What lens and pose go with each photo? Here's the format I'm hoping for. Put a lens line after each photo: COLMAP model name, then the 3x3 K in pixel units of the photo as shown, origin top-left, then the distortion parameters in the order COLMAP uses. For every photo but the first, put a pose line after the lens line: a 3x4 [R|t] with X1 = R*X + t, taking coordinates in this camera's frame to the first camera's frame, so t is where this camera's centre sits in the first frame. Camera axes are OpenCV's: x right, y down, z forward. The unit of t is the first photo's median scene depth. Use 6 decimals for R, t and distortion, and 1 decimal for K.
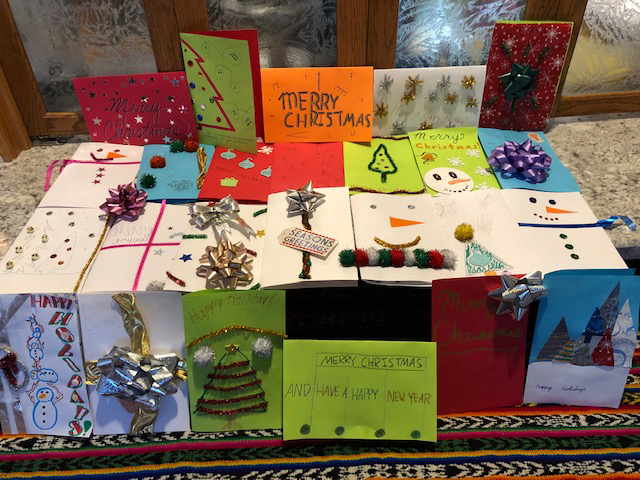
lens RADIAL K [[503.9, 0, 320.0], [0, 503.9, 240.0], [0, 0, 1]] dist [0.003620, -0.083408]
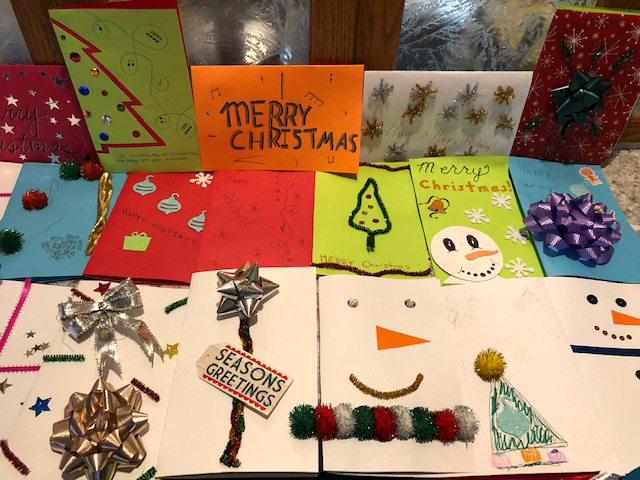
lens RADIAL K [[527.9, 0, 316.3], [0, 527.9, 238.0], [0, 0, 1]] dist [0.010449, -0.008695]
pose [[0.998617, 0.043859, 0.028987, 0.032068], [-0.046605, 0.993684, 0.102078, -0.194430], [-0.024327, -0.103288, 0.994354, 0.292429]]
